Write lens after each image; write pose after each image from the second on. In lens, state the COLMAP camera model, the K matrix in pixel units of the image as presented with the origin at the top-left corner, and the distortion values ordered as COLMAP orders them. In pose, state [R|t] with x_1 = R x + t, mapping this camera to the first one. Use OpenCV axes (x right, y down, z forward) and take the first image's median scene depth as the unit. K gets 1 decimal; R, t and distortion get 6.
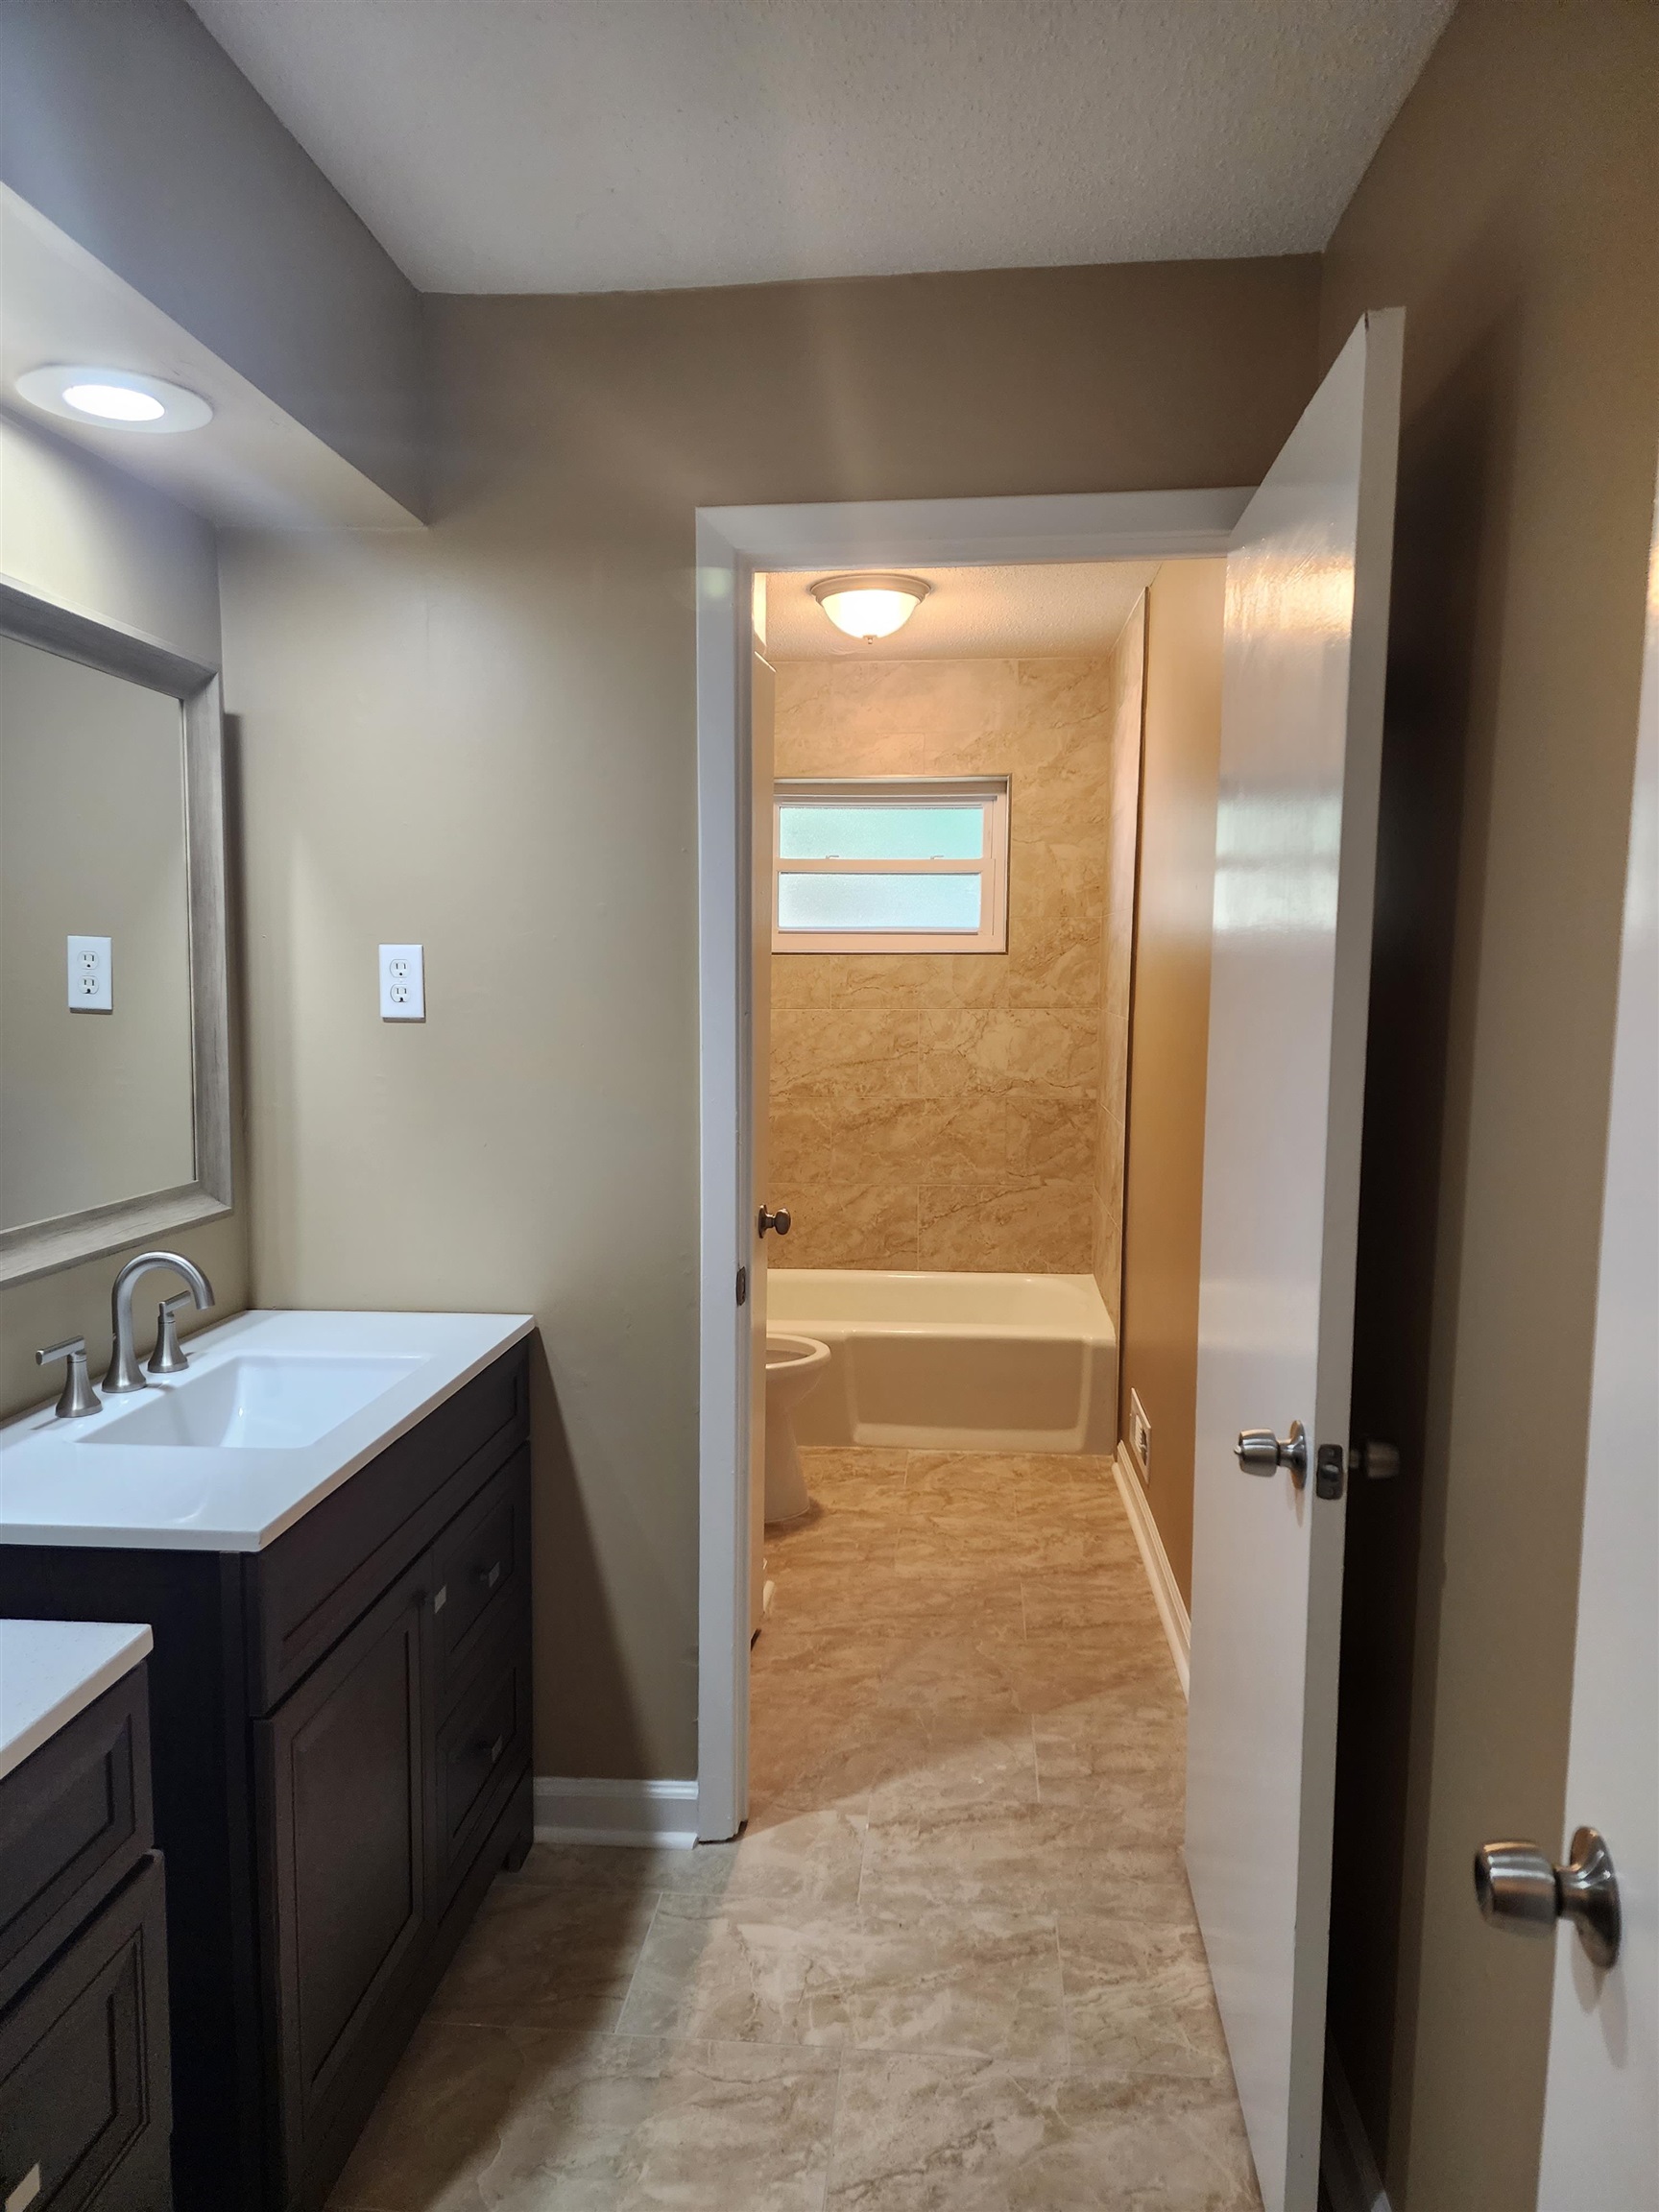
lens RADIAL K [[1474.5, 0, 834.1], [0, 1474.5, 1104.8], [0, 0, 1]] dist [0.056730, -0.064730]
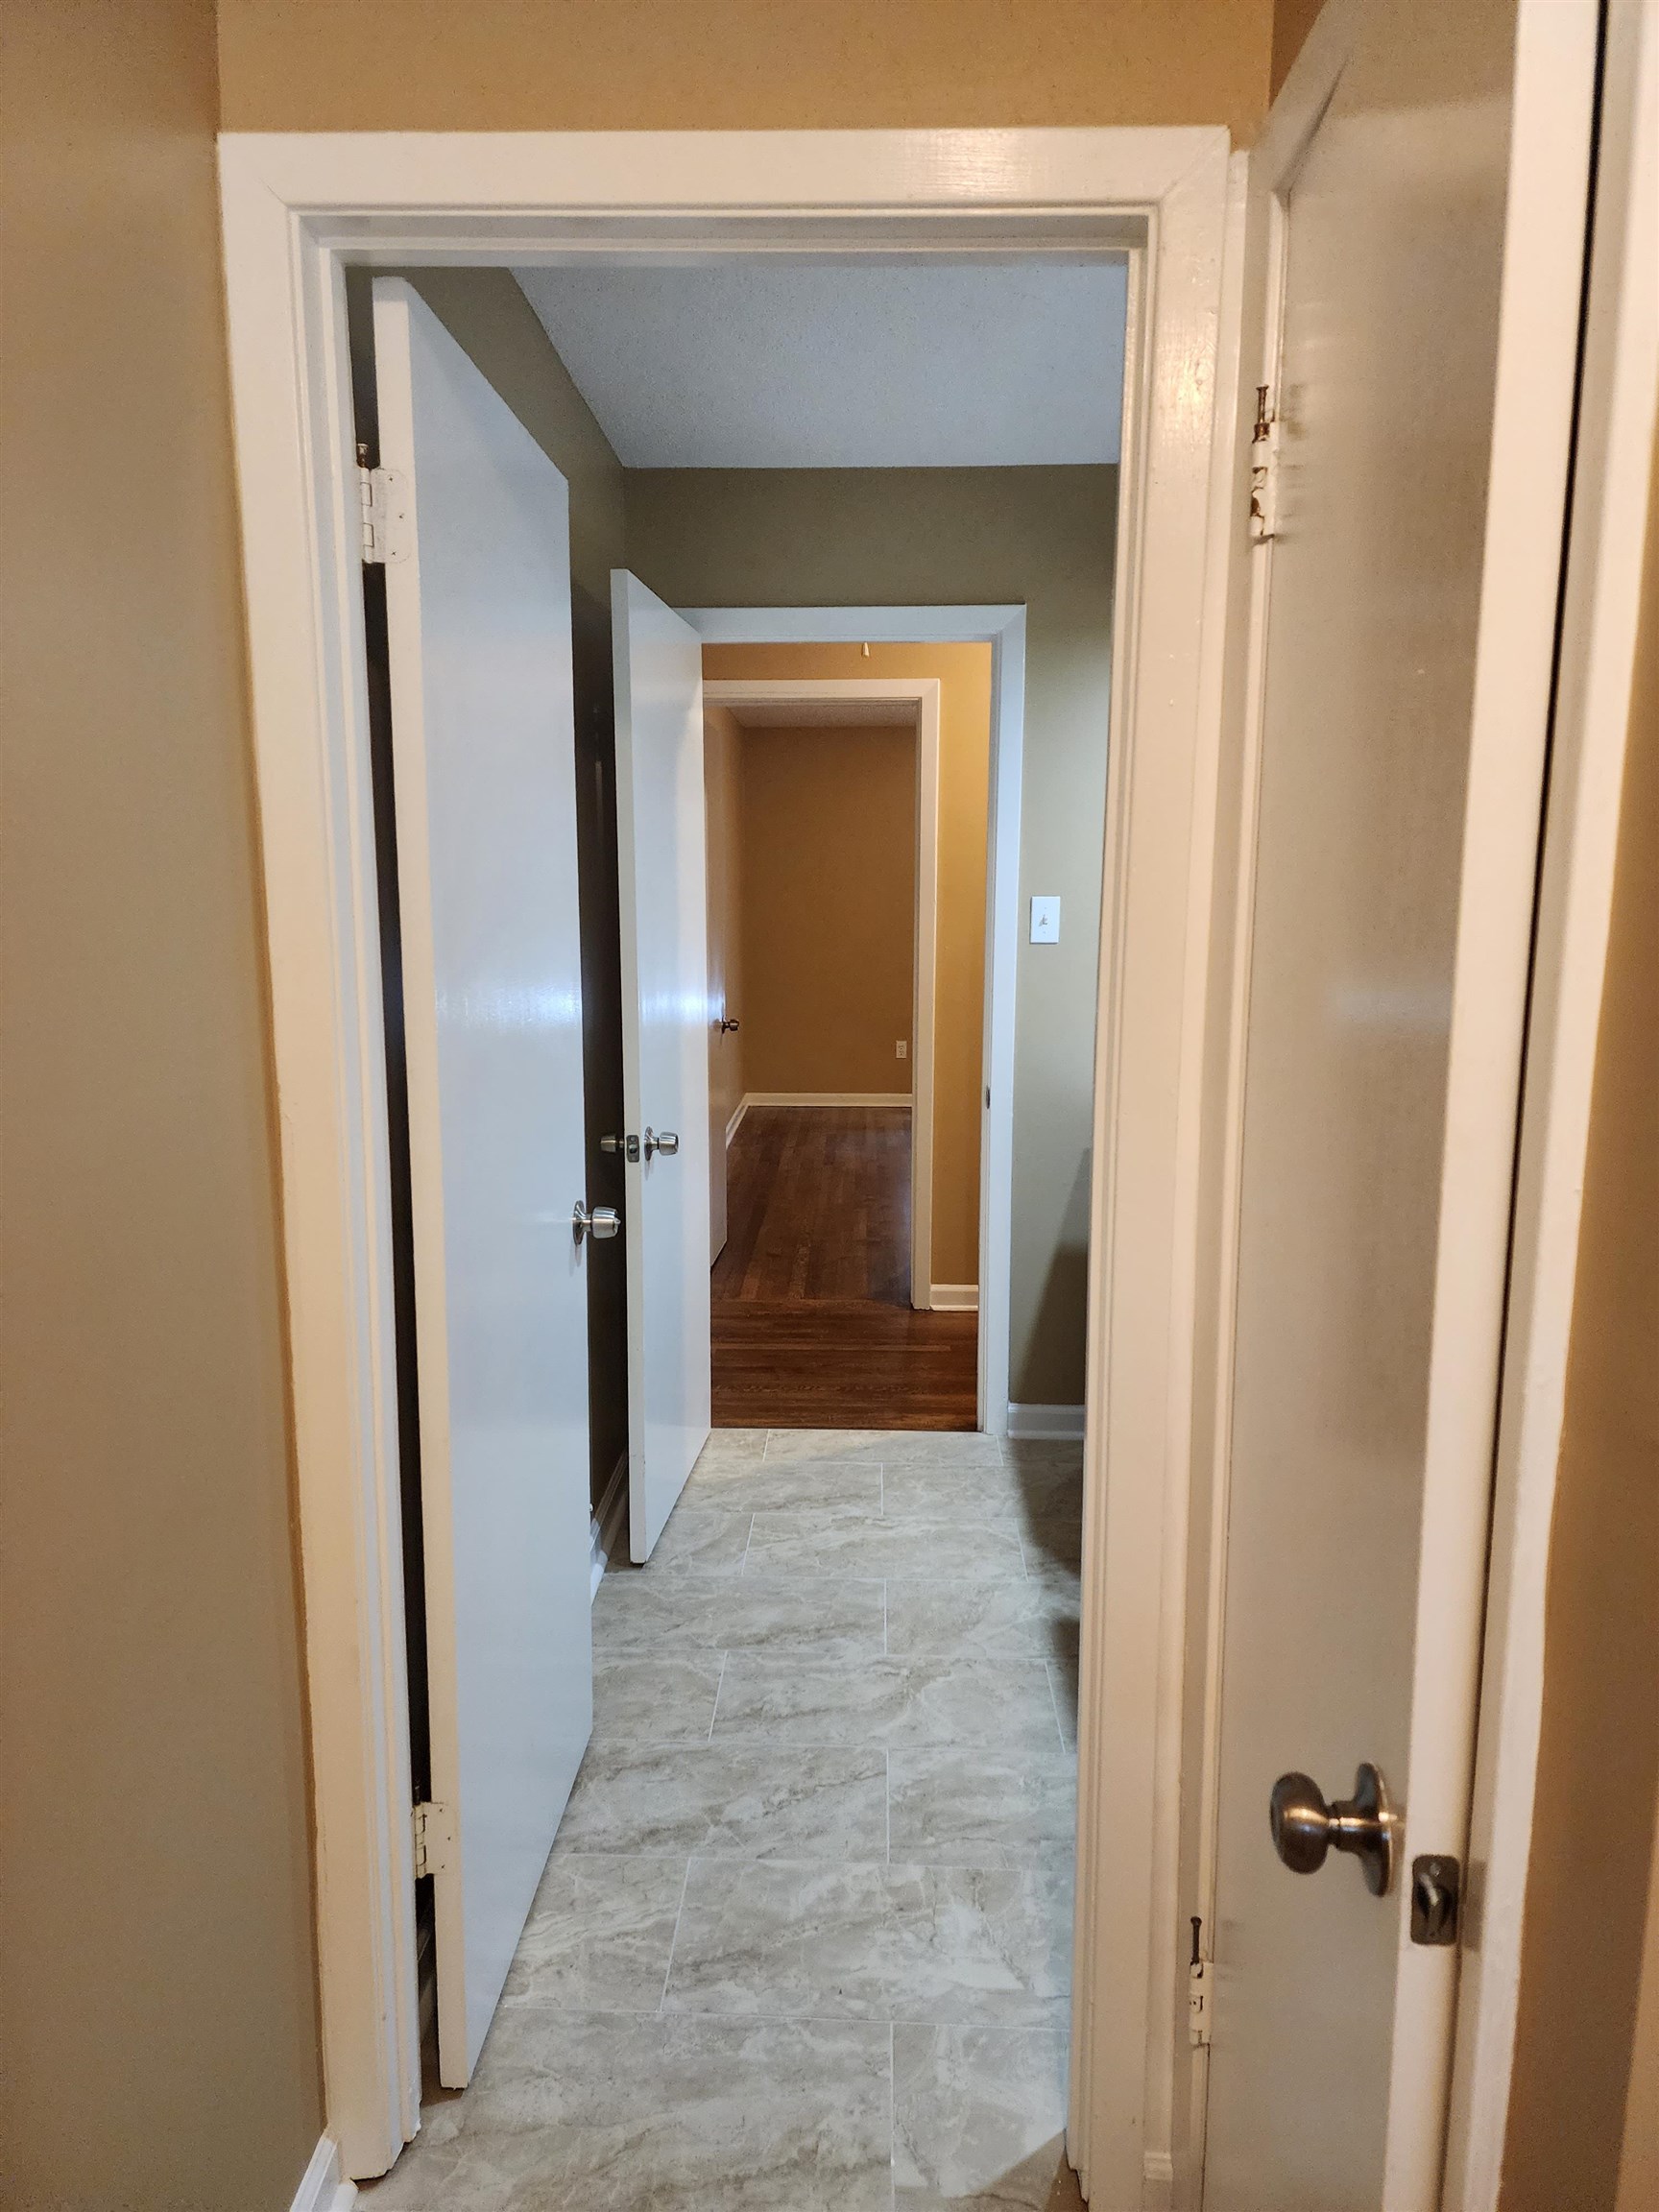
lens RADIAL K [[1474.5, 0, 834.1], [0, 1474.5, 1104.8], [0, 0, 1]] dist [0.056730, -0.064730]
pose [[-0.998211, -0.001476, -0.059773, 0.092048], [-0.016107, 0.969376, 0.245054, -0.158585], [0.057580, 0.245578, -0.967665, 1.561093]]
